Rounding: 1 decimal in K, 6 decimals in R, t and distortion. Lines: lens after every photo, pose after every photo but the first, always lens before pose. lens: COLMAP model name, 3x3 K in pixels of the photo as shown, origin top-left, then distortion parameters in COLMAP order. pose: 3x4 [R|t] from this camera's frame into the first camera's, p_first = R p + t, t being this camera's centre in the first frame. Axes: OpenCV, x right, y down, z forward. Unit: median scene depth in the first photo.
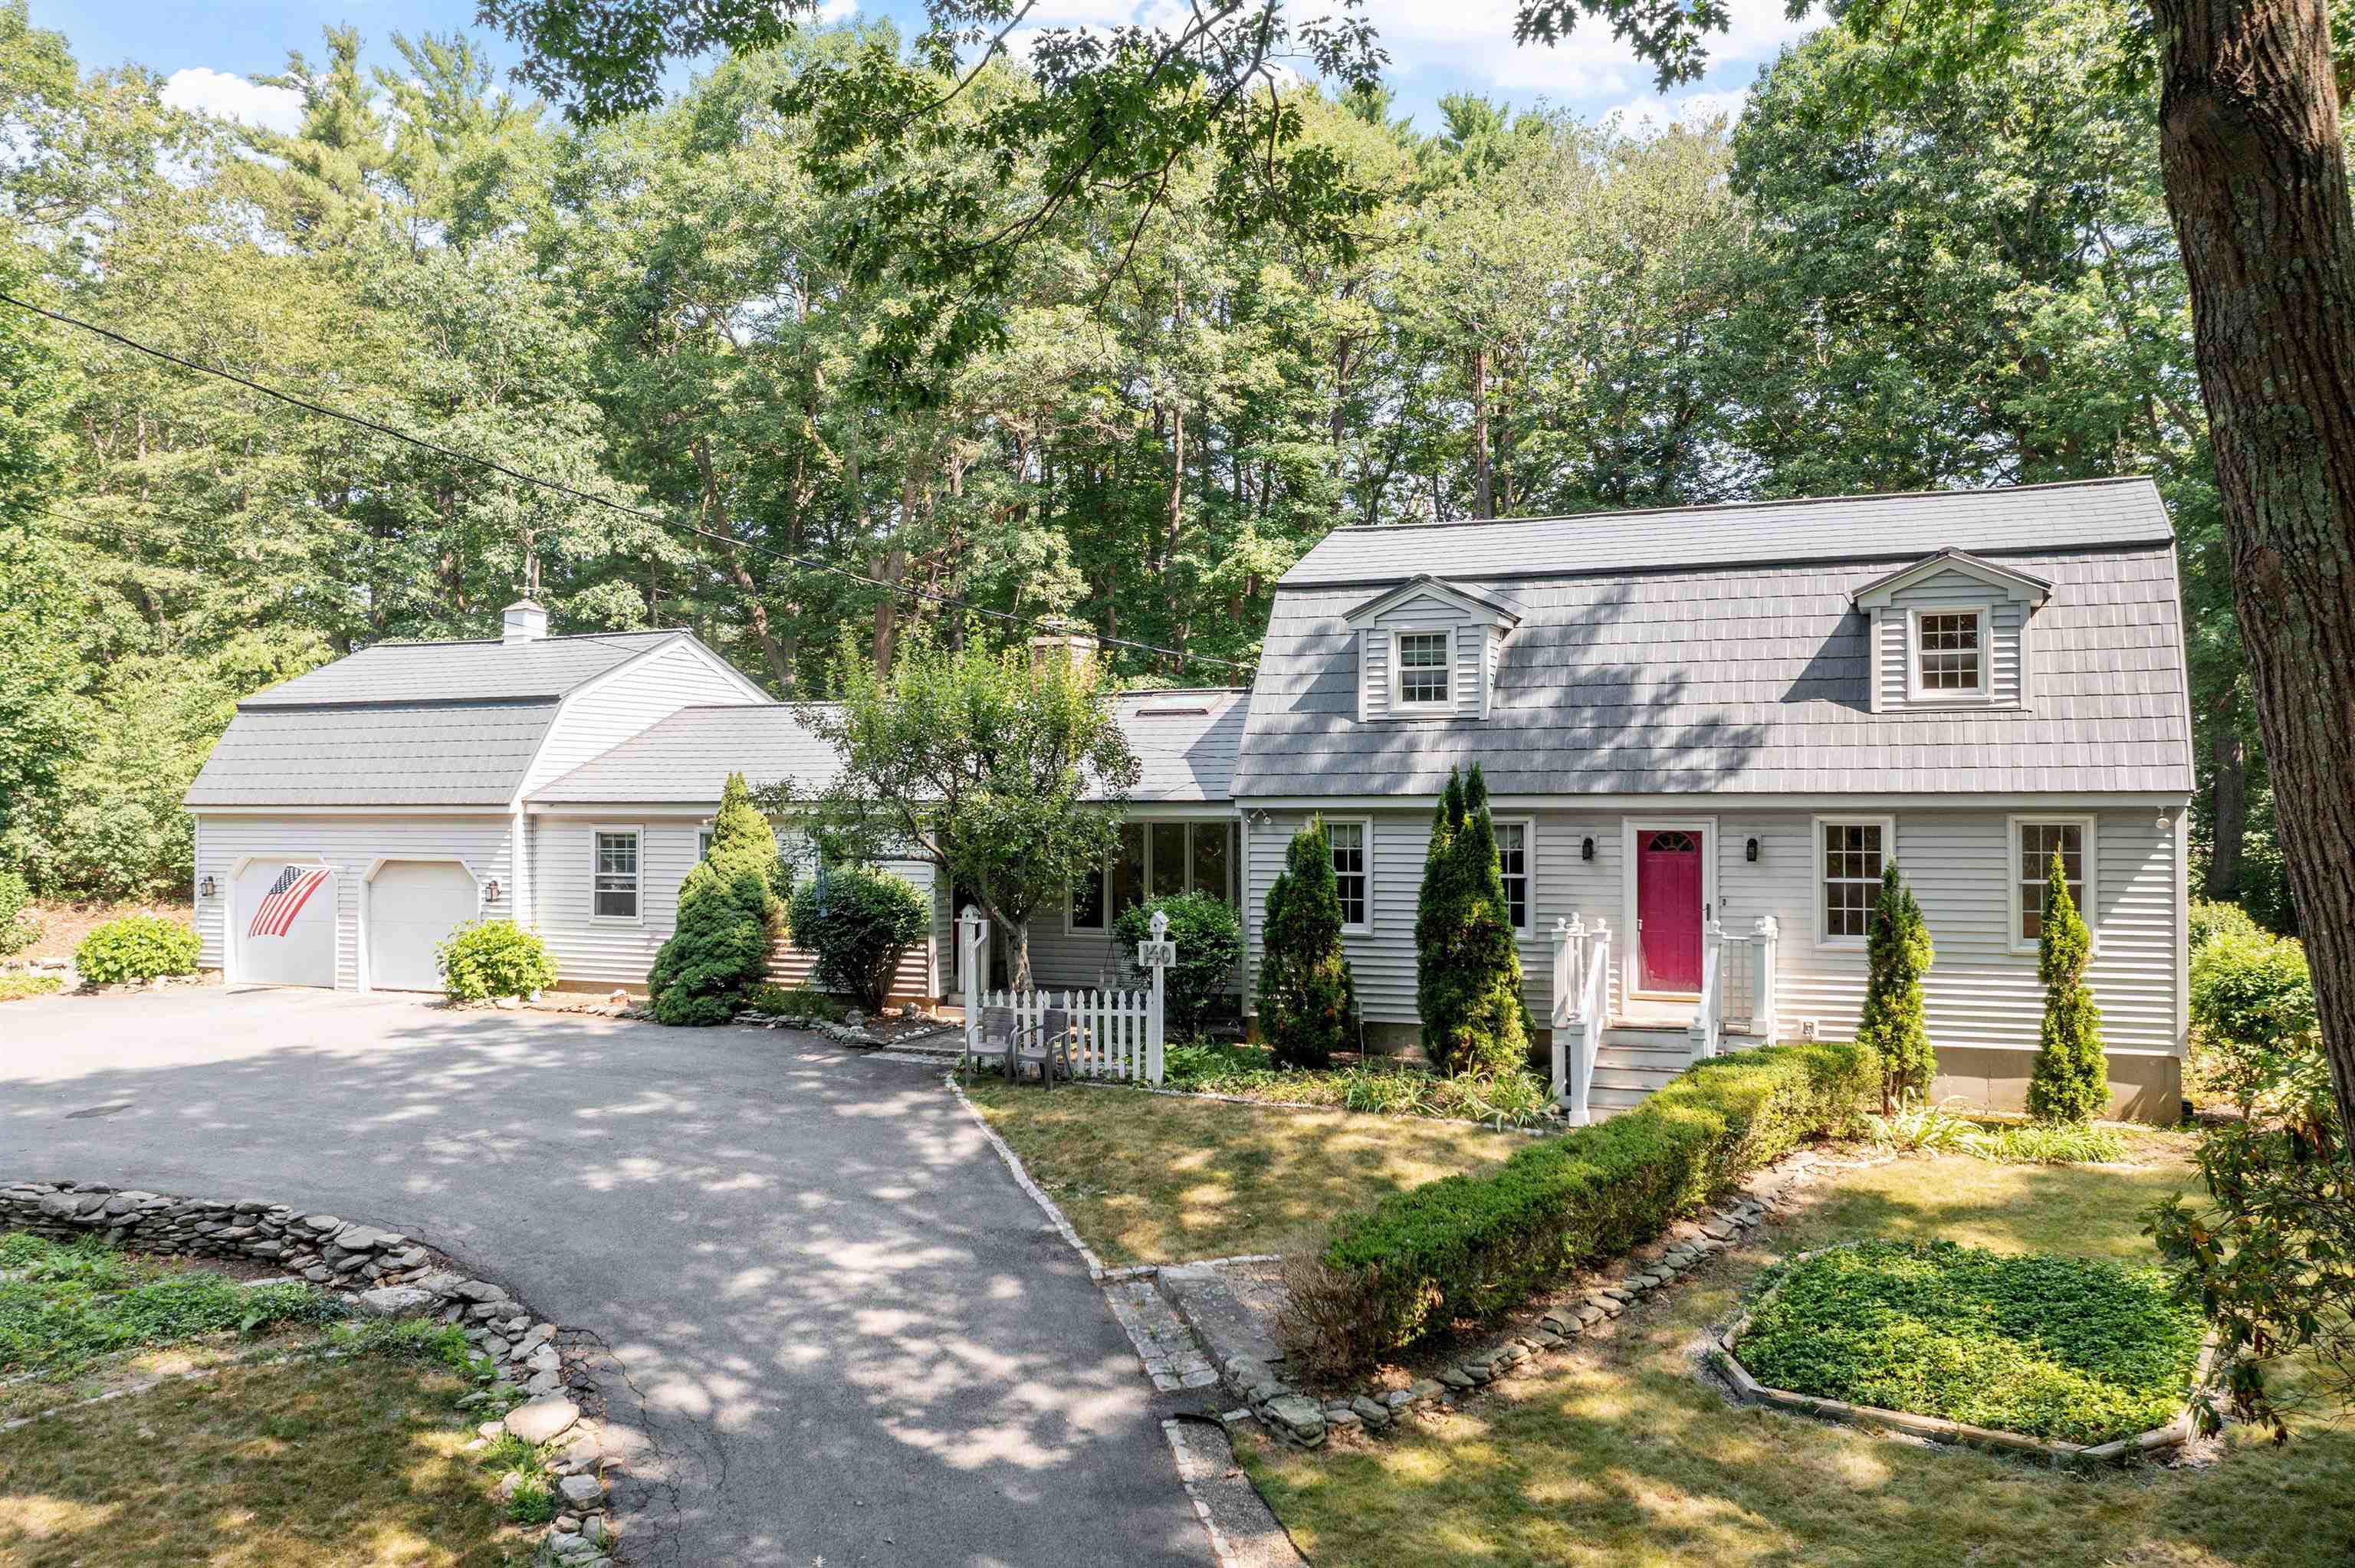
lens RADIAL K [[1863.9, 0, 1179.0], [0, 1863.9, 774.4], [0, 0, 1]] dist [-0.022034, 0.004767]
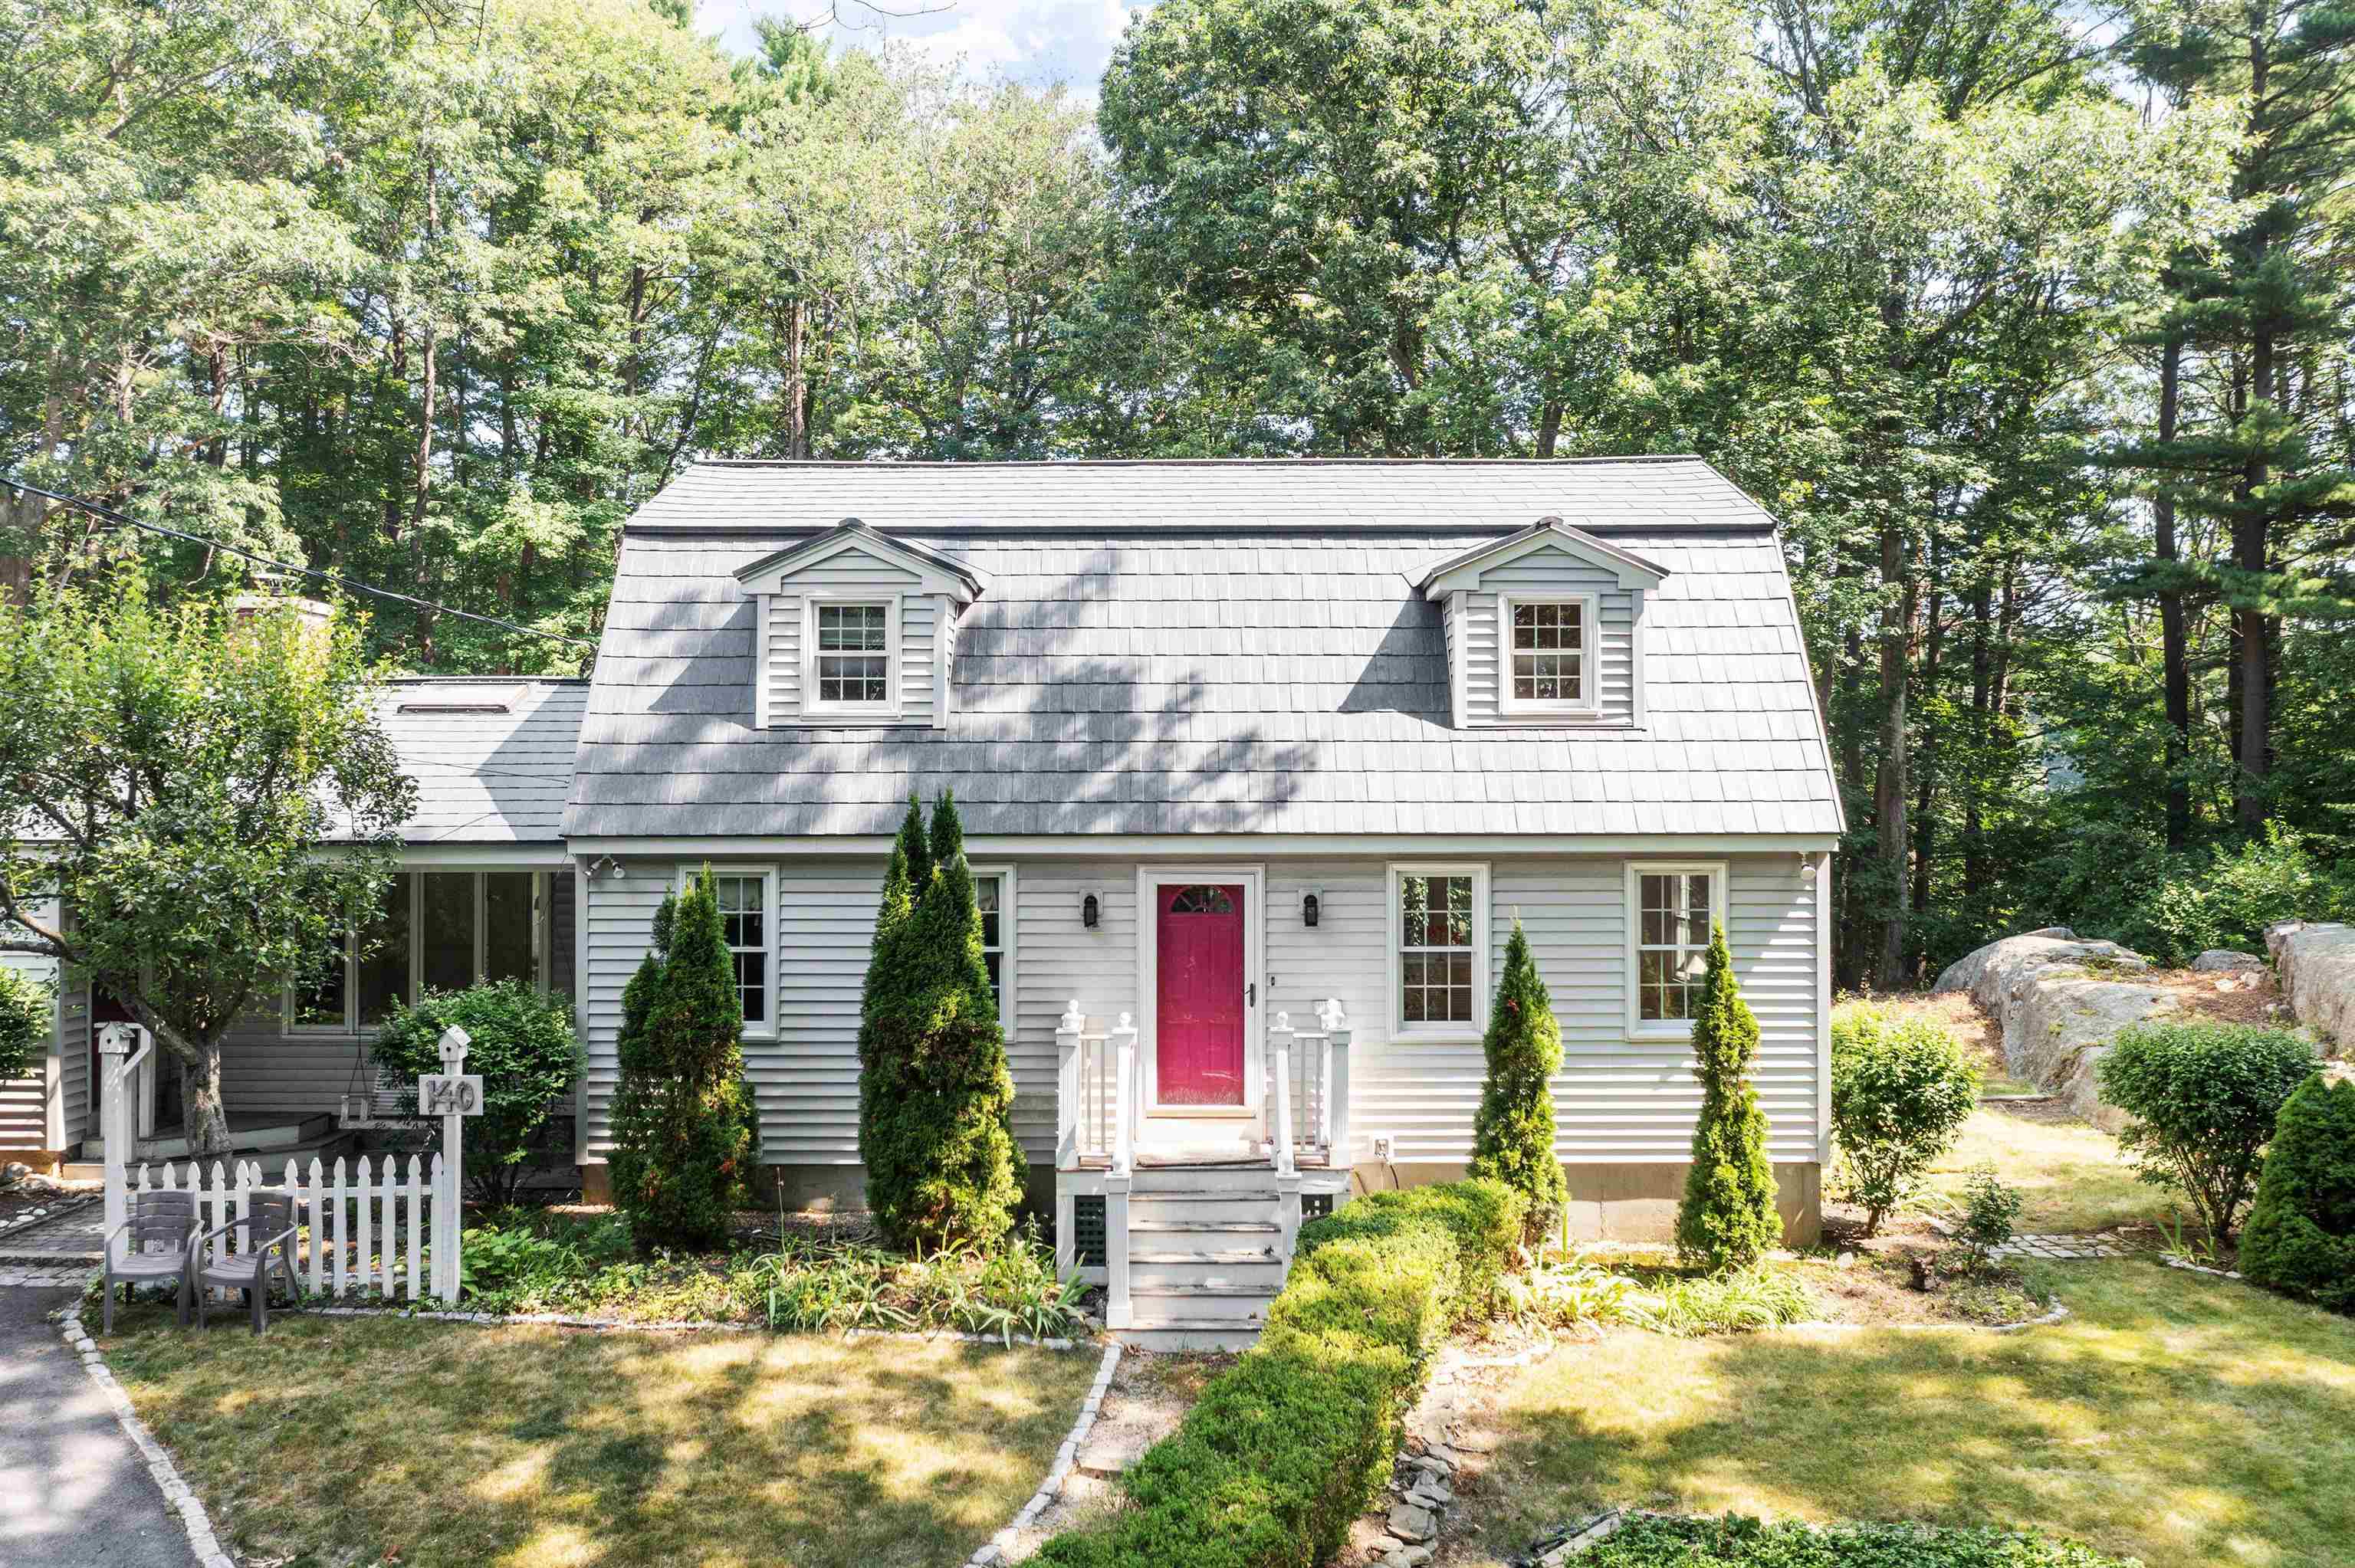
lens RADIAL K [[1863.9, 0, 1179.0], [0, 1863.9, 774.4], [0, 0, 1]] dist [-0.022034, 0.004767]
pose [[0.922546, 0.007753, 0.385810, -0.026551], [-0.006591, 0.999969, -0.004335, -0.009593], [-0.385832, 0.001457, 0.922568, 0.319242]]
